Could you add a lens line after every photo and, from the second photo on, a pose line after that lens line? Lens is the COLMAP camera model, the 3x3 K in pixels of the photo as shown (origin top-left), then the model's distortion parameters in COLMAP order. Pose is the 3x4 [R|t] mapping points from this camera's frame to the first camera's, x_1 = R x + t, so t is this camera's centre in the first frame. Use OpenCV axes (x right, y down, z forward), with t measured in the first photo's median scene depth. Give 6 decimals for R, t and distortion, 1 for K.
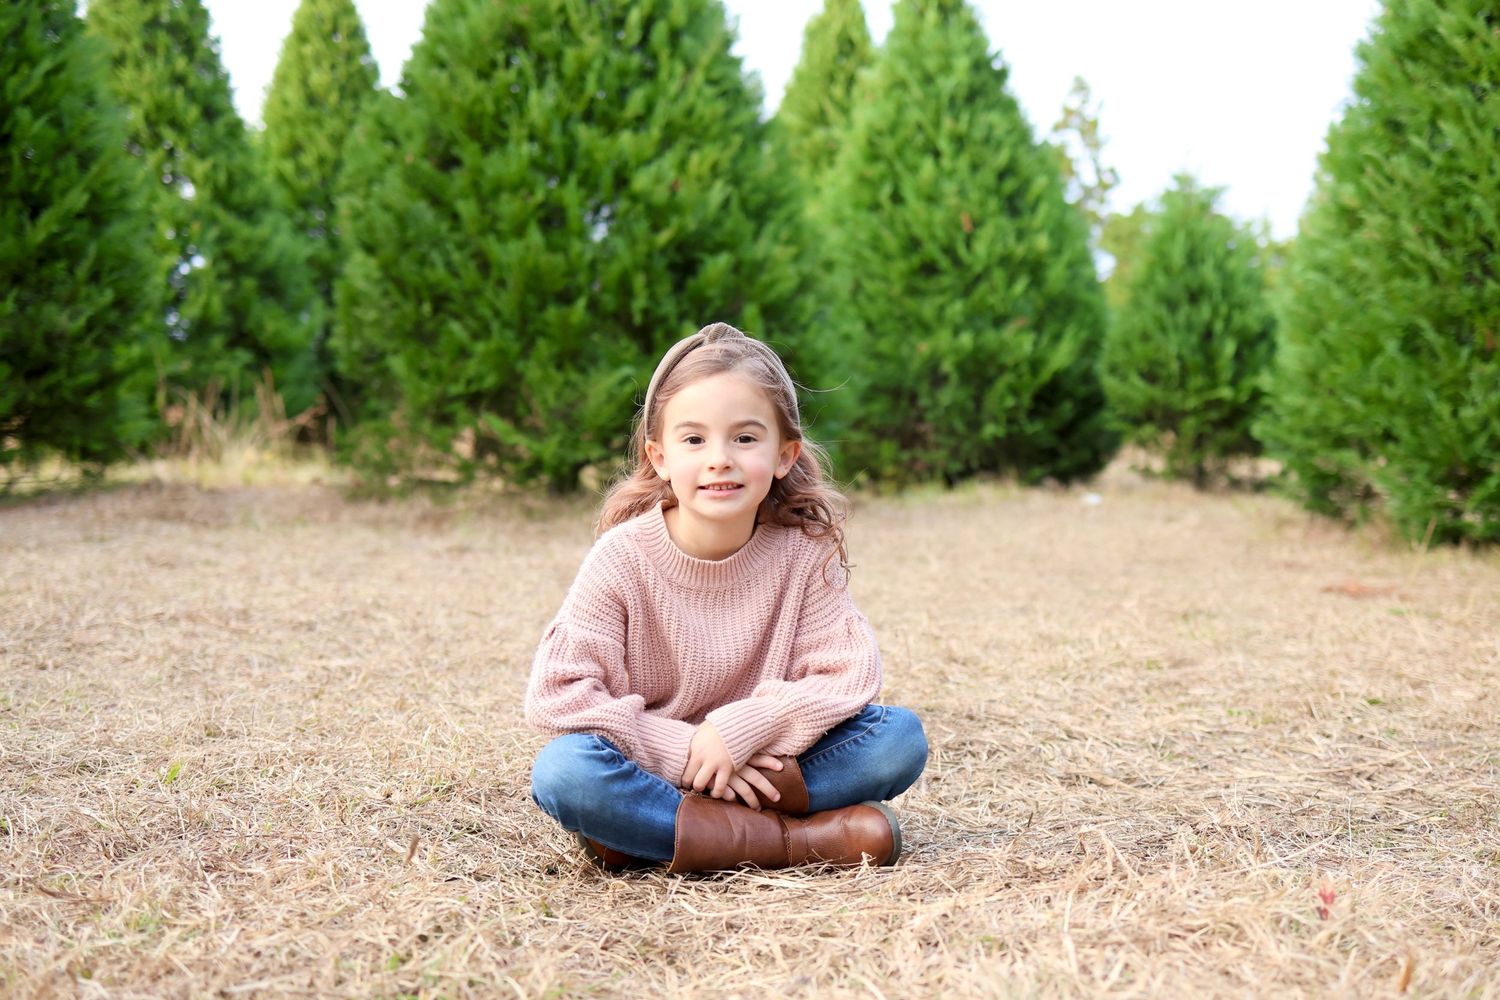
lens RADIAL K [[1730.5, 0, 750.0], [0, 1730.5, 500.0], [0, 0, 1]] dist [-0.076472, 0.007227]
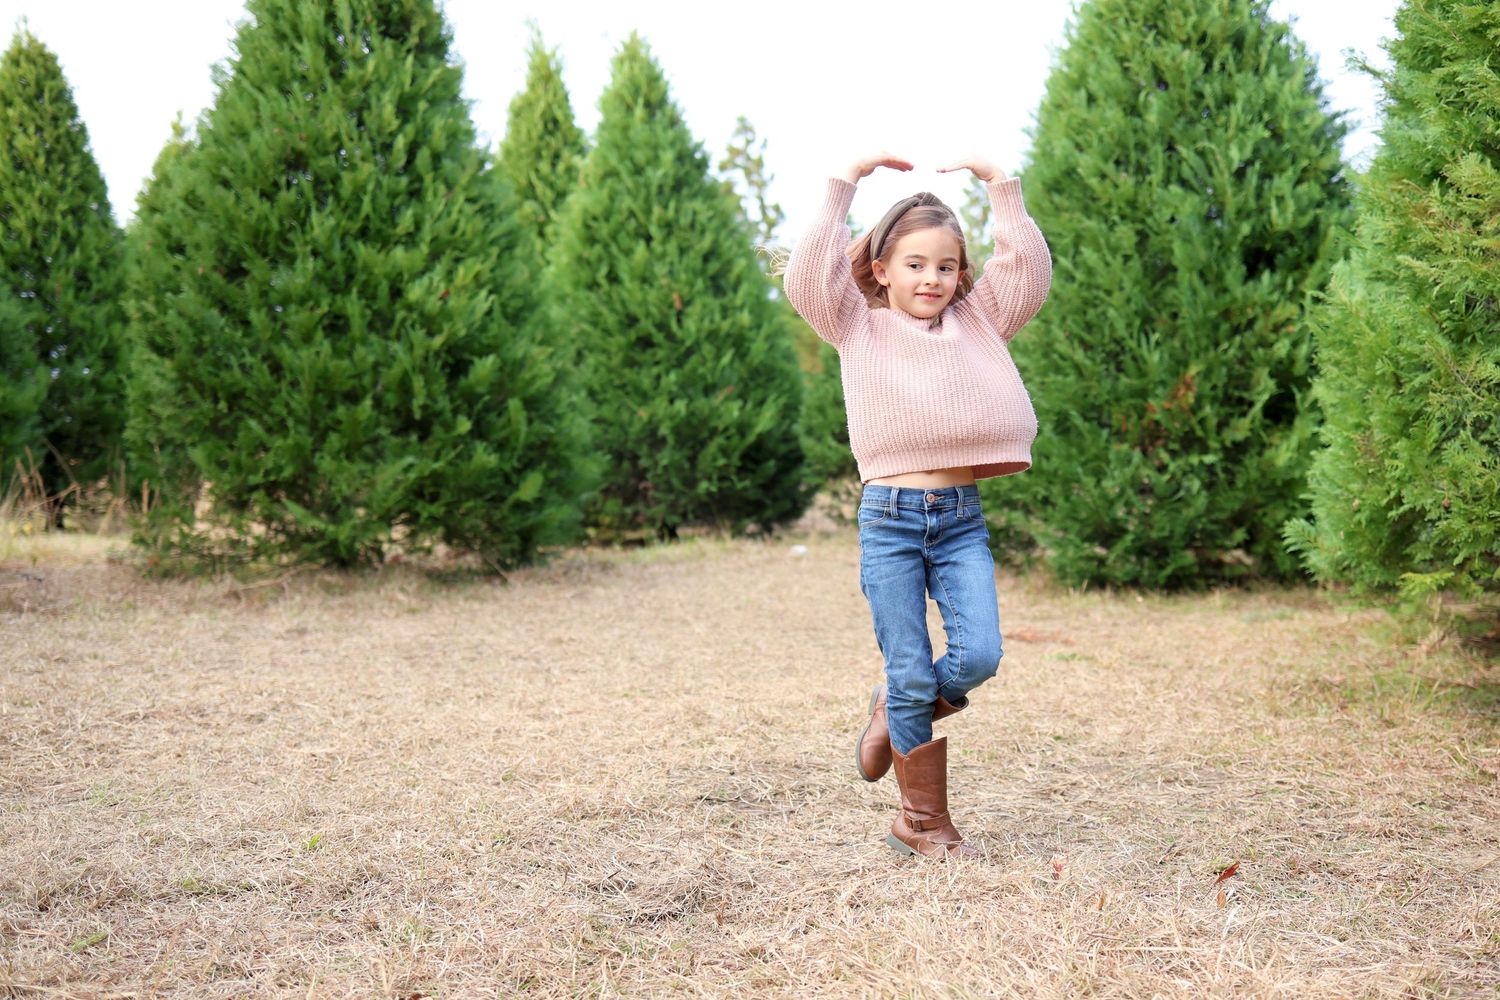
lens RADIAL K [[1846.5, 0, 750.0], [0, 1846.5, 500.0], [0, 0, 1]] dist [-0.125932, 0.004214]
pose [[0.977745, -0.030973, 0.207497, -0.100852], [0.029742, 0.999517, 0.009054, -0.050932], [-0.207677, -0.002681, 0.978194, -0.228432]]
